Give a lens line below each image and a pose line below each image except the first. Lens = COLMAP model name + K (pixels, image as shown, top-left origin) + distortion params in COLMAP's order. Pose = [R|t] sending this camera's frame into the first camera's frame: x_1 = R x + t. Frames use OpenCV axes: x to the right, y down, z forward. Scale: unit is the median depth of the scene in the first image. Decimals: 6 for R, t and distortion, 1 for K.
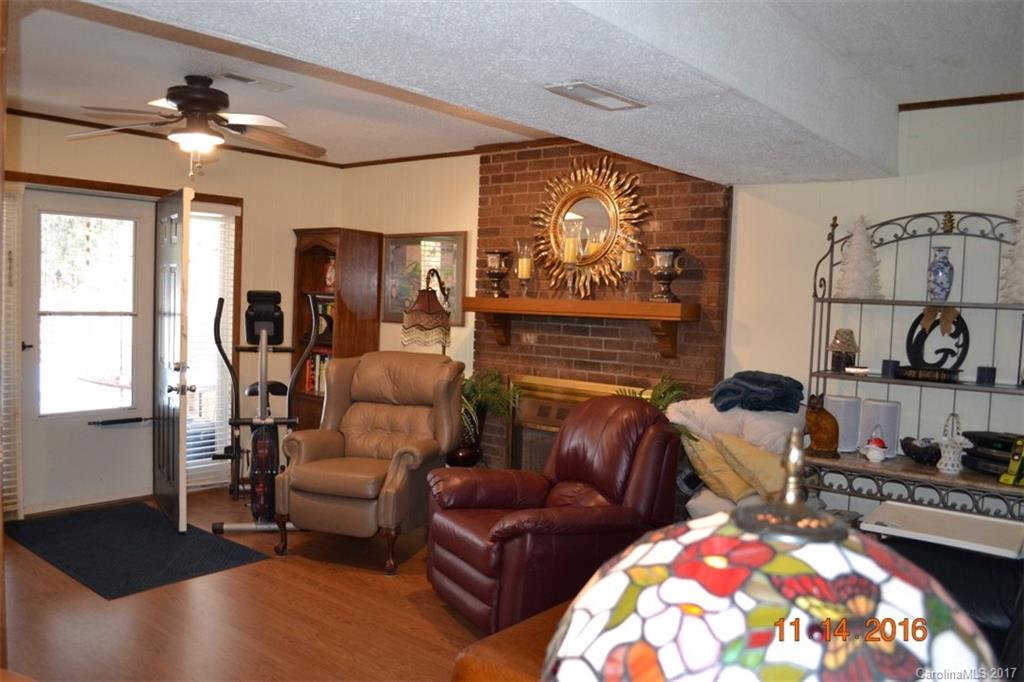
lens RADIAL K [[824.6, 0, 501.0], [0, 824.6, 340.9], [0, 0, 1]] dist [-0.084717, 0.008343]
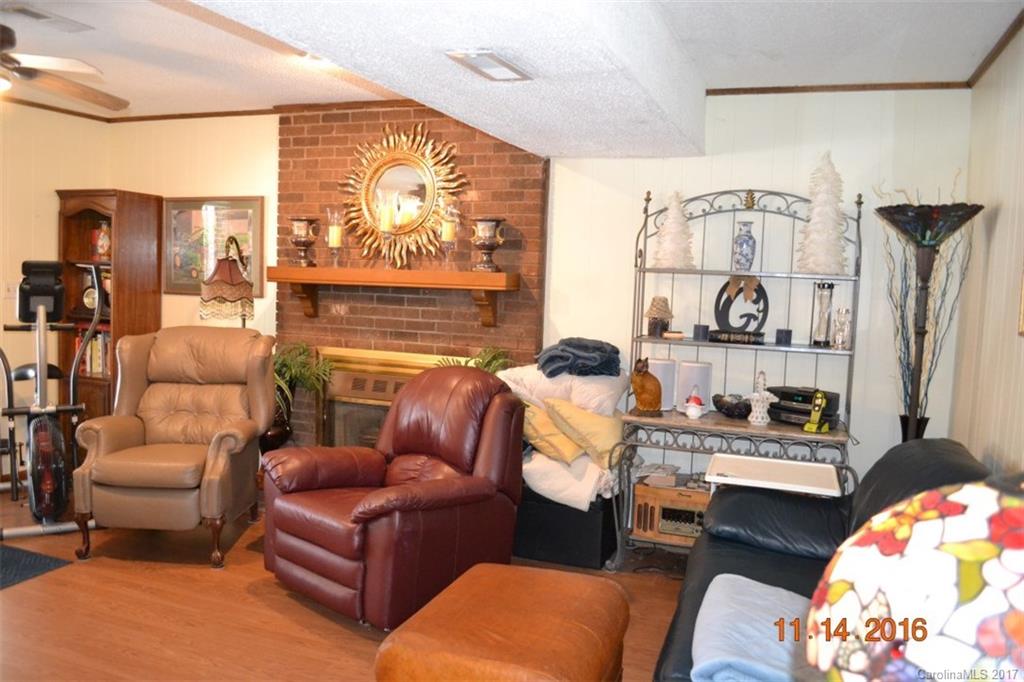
lens RADIAL K [[824.6, 0, 509.4], [0, 824.6, 339.6], [0, 0, 1]] dist [-0.084717, 0.008343]
pose [[0.945854, -0.028661, 0.323325, -0.106804], [0.015540, 0.998950, 0.043089, -0.007007], [-0.324221, -0.035731, 0.945306, 0.029544]]
